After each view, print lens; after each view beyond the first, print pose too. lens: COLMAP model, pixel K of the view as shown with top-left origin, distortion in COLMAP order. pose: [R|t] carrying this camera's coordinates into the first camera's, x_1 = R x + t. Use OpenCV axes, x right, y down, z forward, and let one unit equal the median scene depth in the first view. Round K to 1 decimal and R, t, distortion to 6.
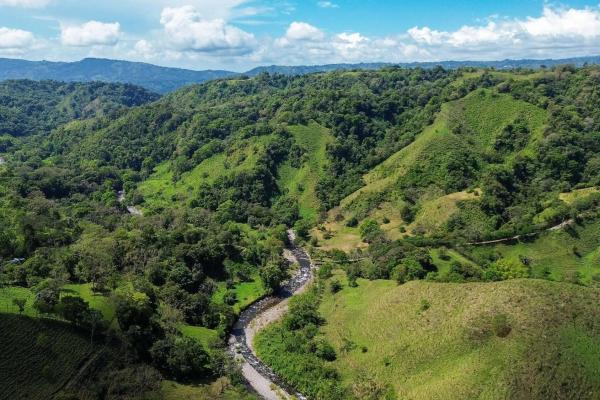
lens RADIAL K [[500.0, 0, 297.9], [0, 500.0, 209.5], [0, 0, 1]] dist [0.077684, -0.094462]
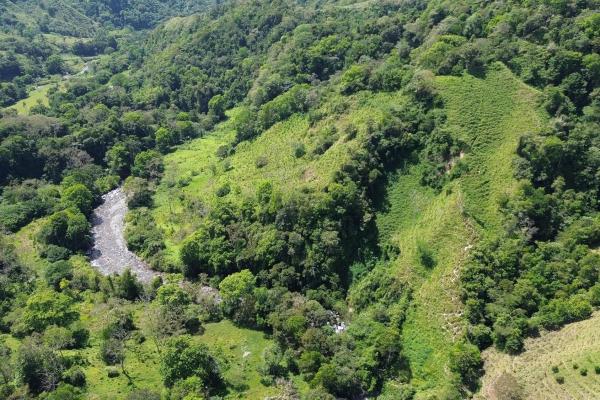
lens RADIAL K [[500.0, 0, 296.5], [0, 500.0, 197.3], [0, 0, 1]] dist [0.077684, -0.094462]
pose [[0.929060, 0.162454, -0.332351, 0.032128], [-0.092913, 0.972089, 0.215428, -0.155599], [0.358072, -0.169266, 0.918223, 0.547319]]
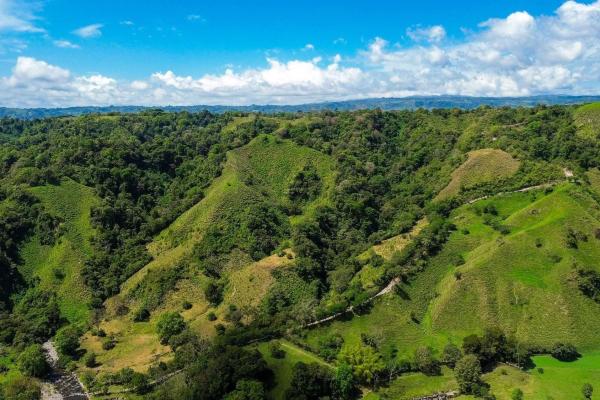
lens RADIAL K [[500.0, 0, 298.8], [0, 500.0, 202.6], [0, 0, 1]] dist [0.077684, -0.094462]
pose [[0.890736, -0.081872, 0.447086, -0.003904], [0.123544, 0.990221, -0.064806, -0.050689], [-0.437408, 0.112959, 0.892140, 0.172733]]
